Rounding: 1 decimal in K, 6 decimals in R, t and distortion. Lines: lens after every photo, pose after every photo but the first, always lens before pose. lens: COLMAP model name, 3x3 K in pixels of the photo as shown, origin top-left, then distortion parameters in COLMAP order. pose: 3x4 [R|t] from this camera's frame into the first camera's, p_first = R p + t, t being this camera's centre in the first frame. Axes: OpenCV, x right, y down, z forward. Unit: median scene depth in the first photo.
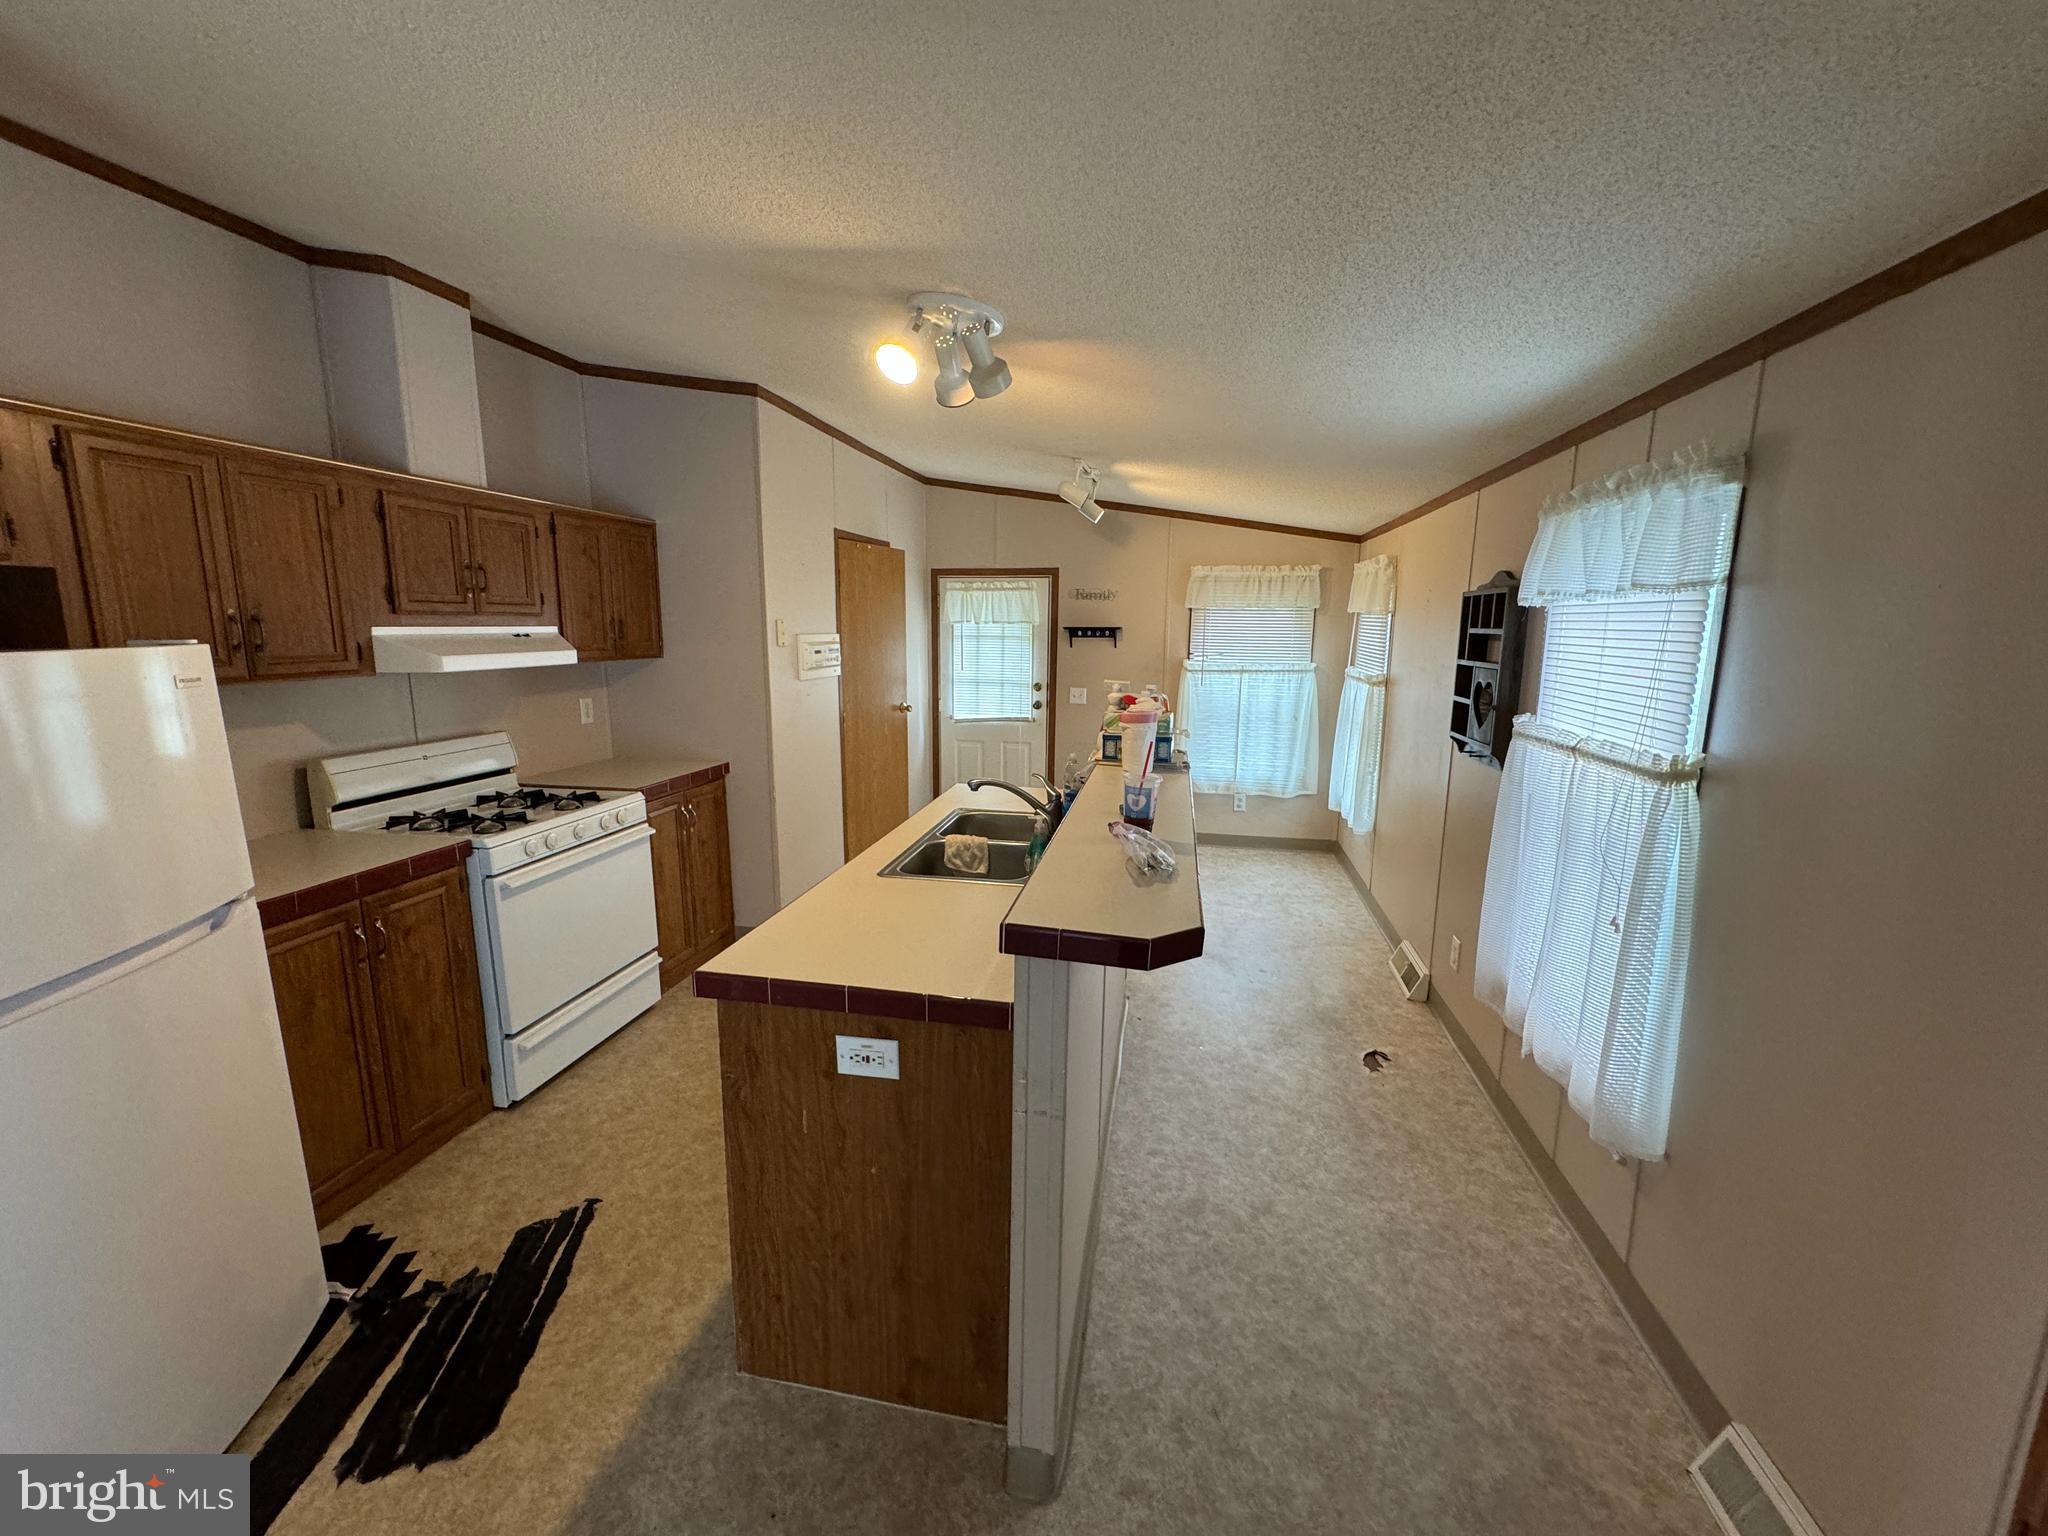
lens RADIAL K [[818.7, 0, 1021.5], [0, 818.7, 764.8], [0, 0, 1]] dist [0.001589, 0.000057]
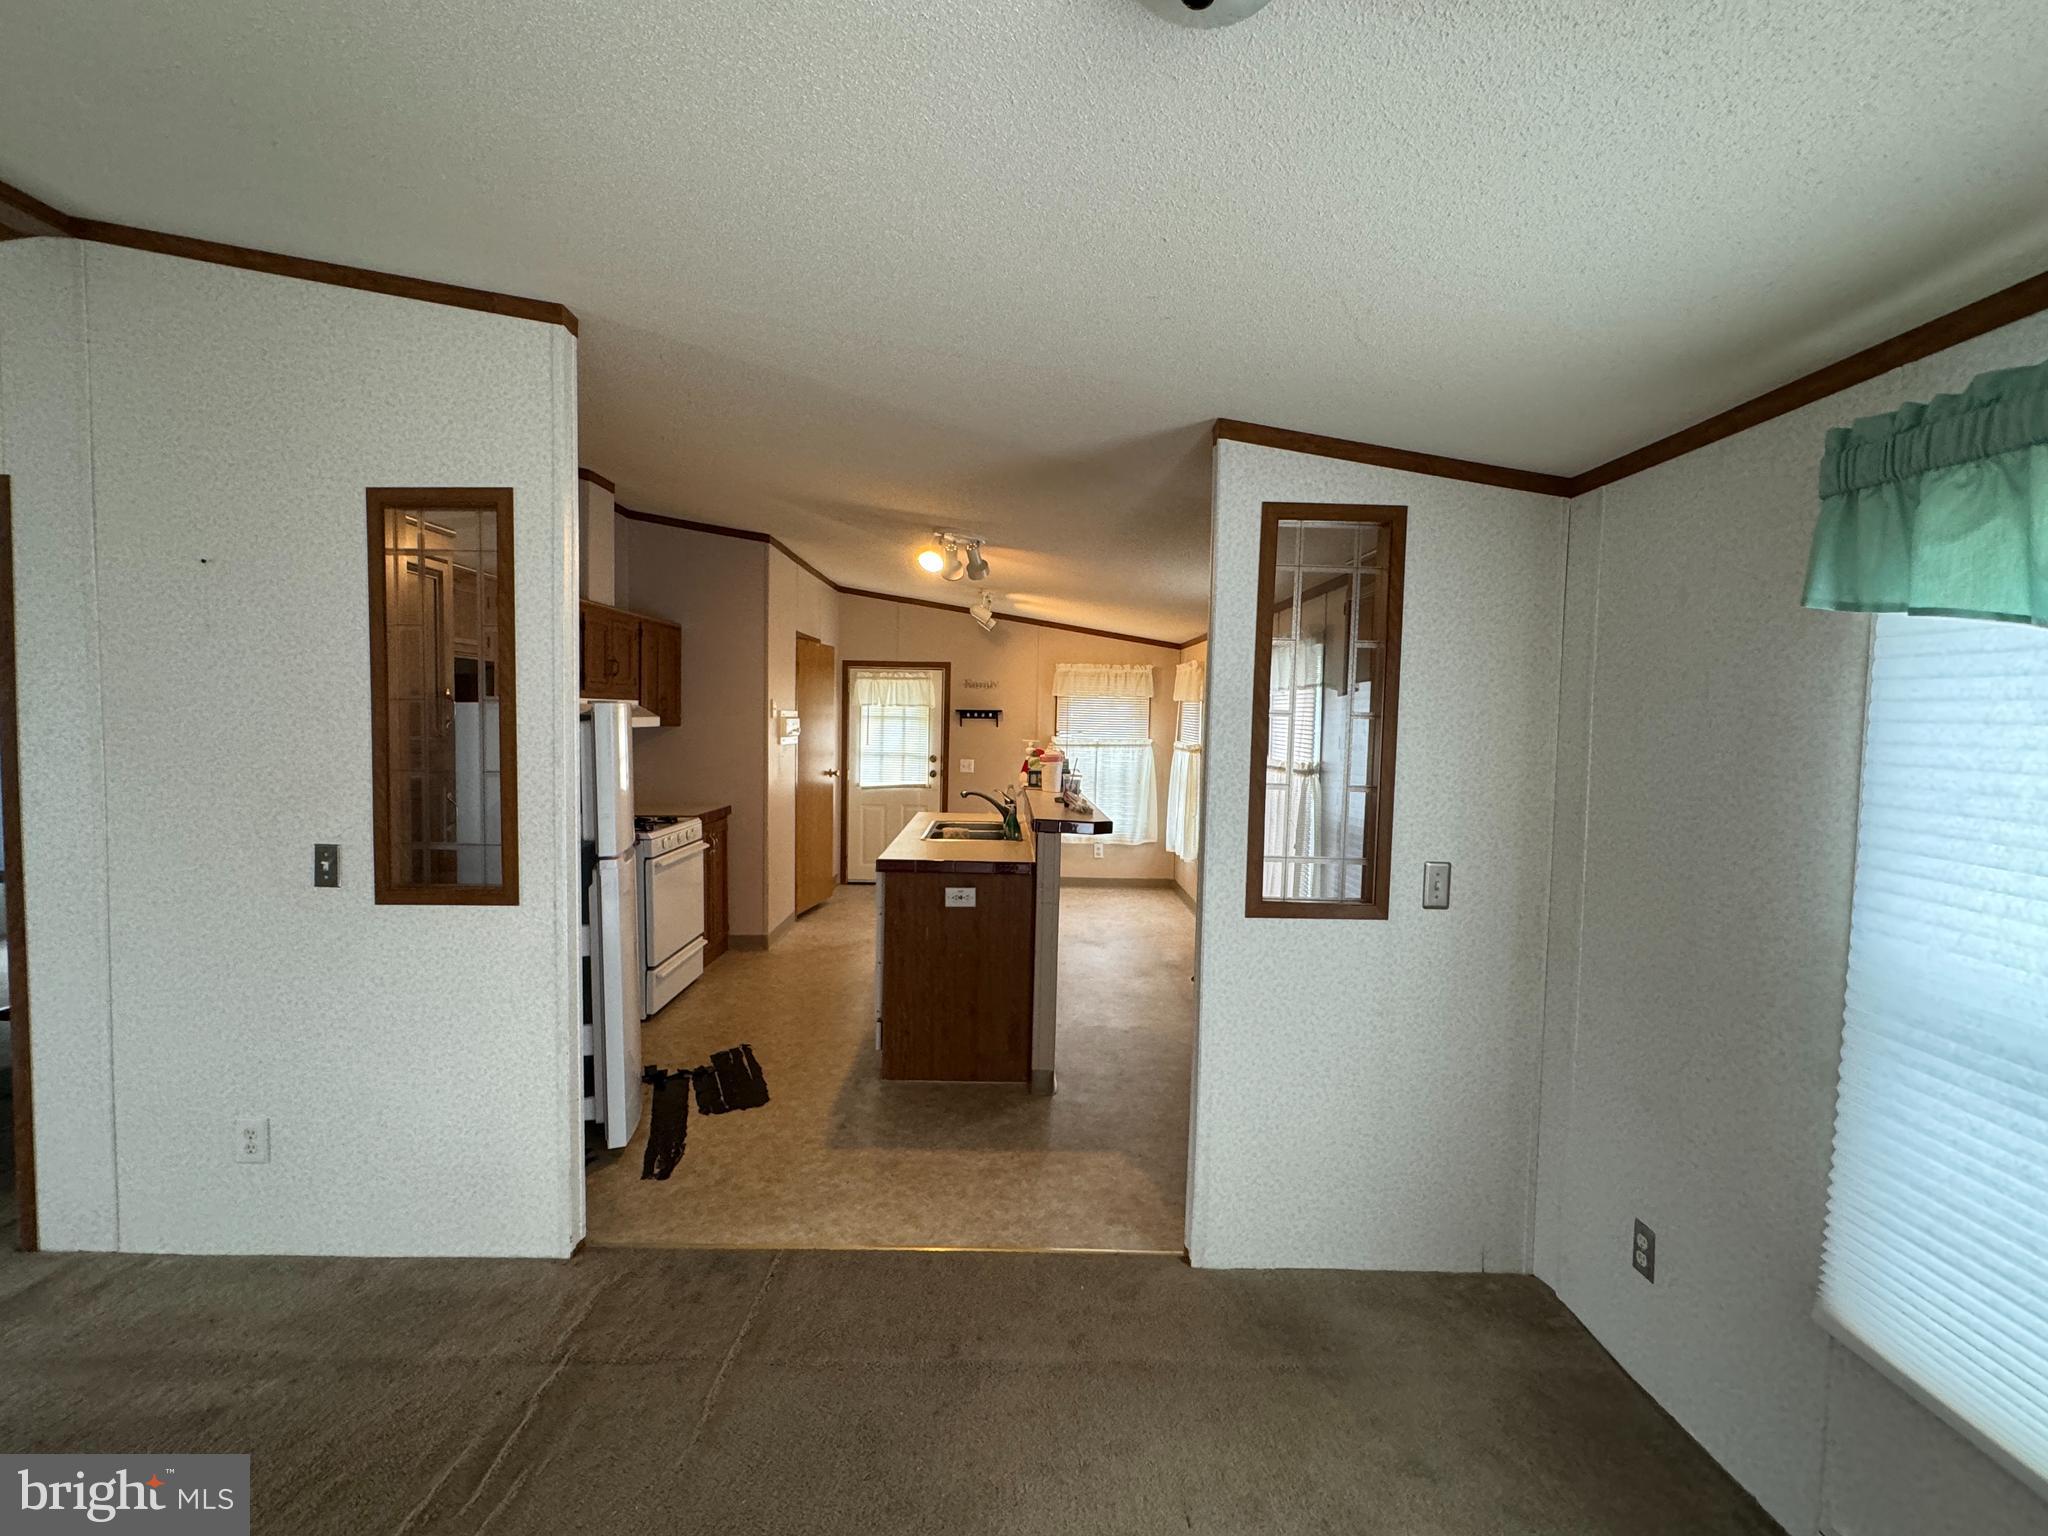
lens RADIAL K [[951.7, 0, 1023.1], [0, 951.7, 769.4], [0, 0, 1]] dist [0.000459, 0.000001]
pose [[0.978423, -0.001052, 0.206607, -0.155159], [0.024598, 0.993468, -0.111427, 0.087876], [-0.205140, 0.114104, 0.972058, -0.425883]]
